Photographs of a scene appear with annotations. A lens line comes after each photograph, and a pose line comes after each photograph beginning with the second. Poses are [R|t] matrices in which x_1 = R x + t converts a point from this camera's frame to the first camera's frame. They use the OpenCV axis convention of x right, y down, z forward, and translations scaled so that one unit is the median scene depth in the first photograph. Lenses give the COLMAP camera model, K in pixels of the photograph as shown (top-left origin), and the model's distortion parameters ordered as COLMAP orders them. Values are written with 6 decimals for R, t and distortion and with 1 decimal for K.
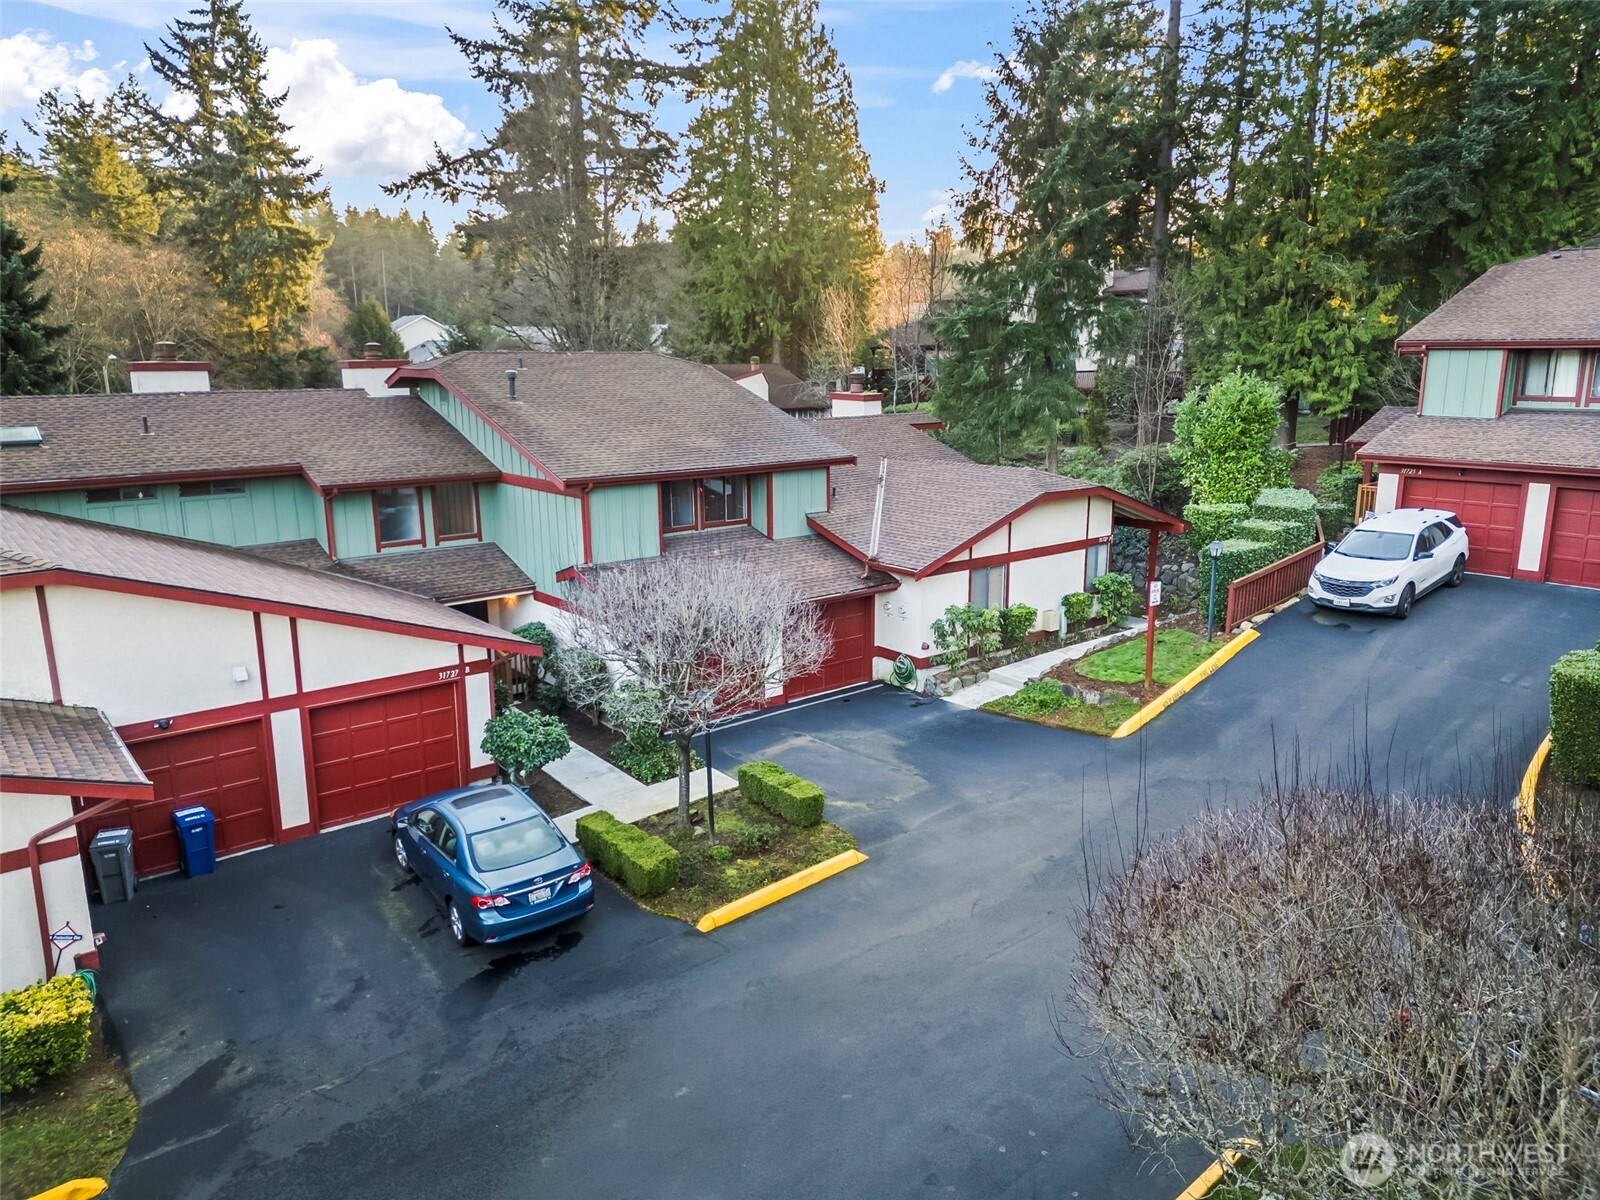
lens RADIAL K [[1104.3, 0, 800.0], [0, 1104.3, 600.0], [0, 0, 1]] dist [0.035948, -0.000771]
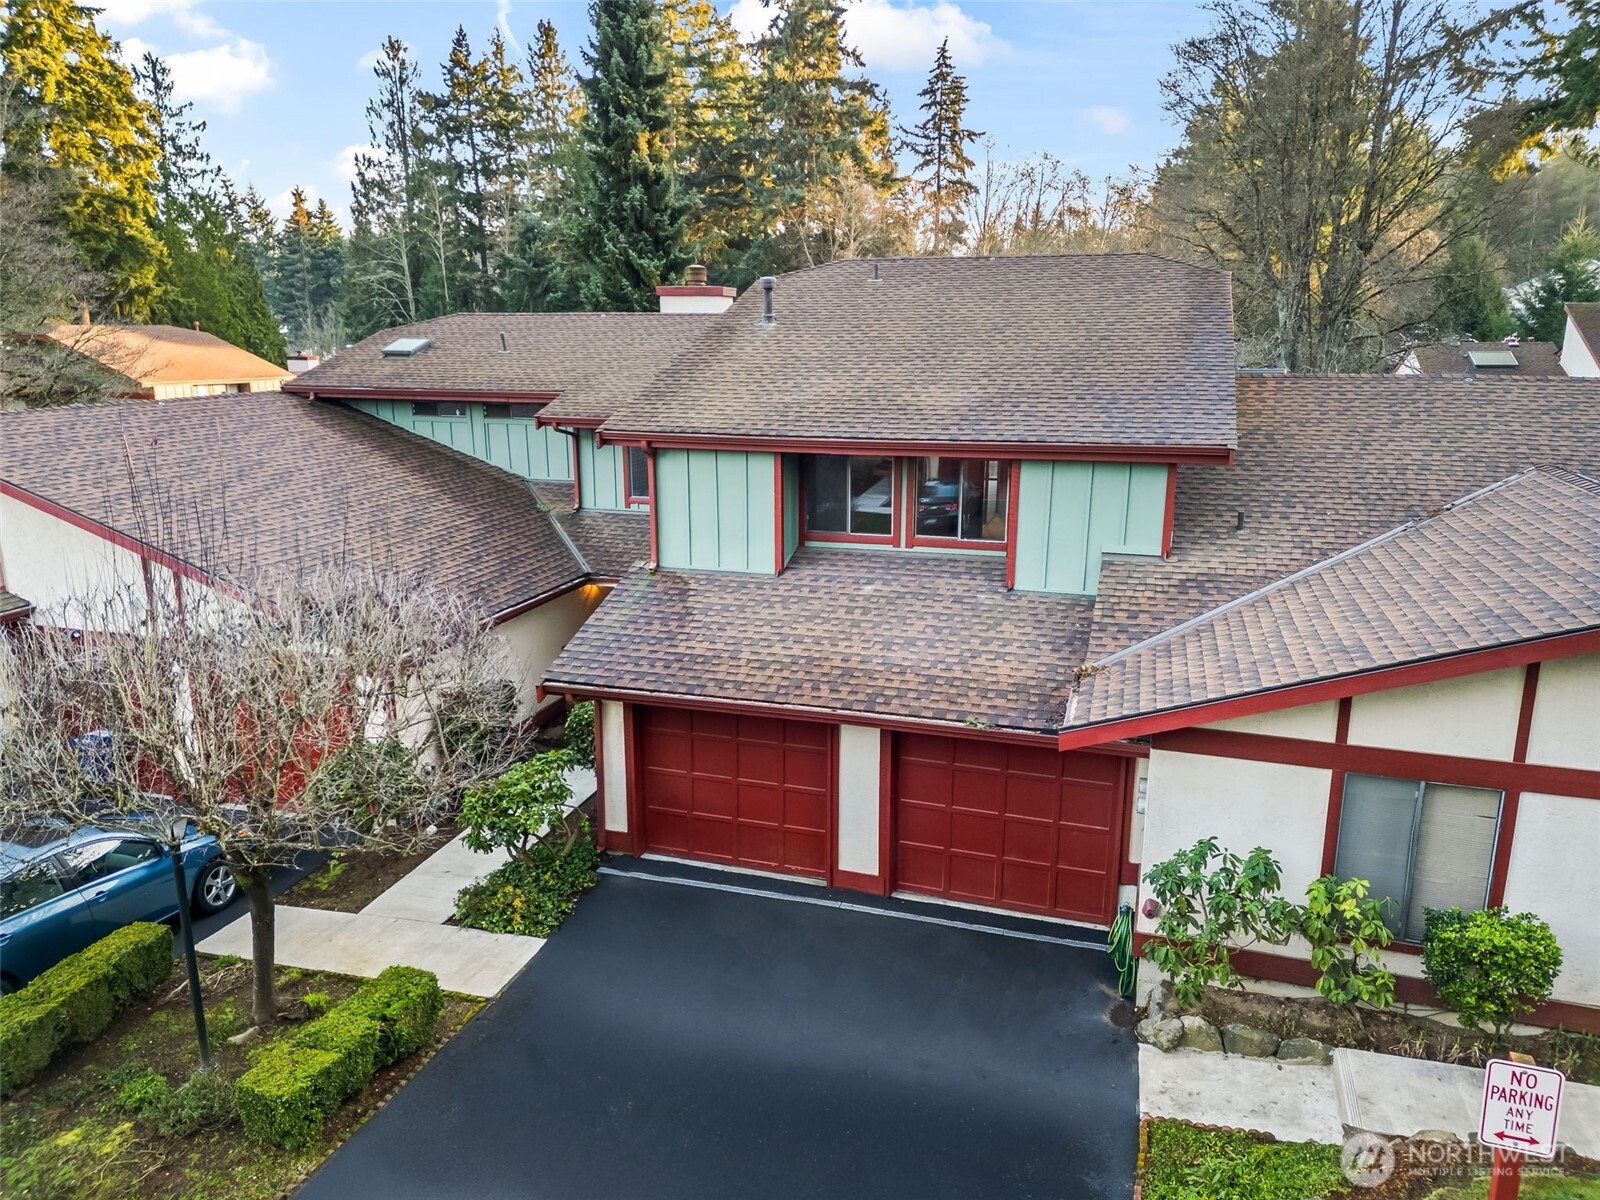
lens RADIAL K [[1104.3, 0, 800.0], [0, 1104.3, 600.0], [0, 0, 1]] dist [0.035948, -0.000771]
pose [[0.554806, 0.207243, -0.805755, 0.356491], [-0.182775, 0.975180, 0.124970, -0.101501], [0.811655, 0.077938, 0.578914, 0.638416]]
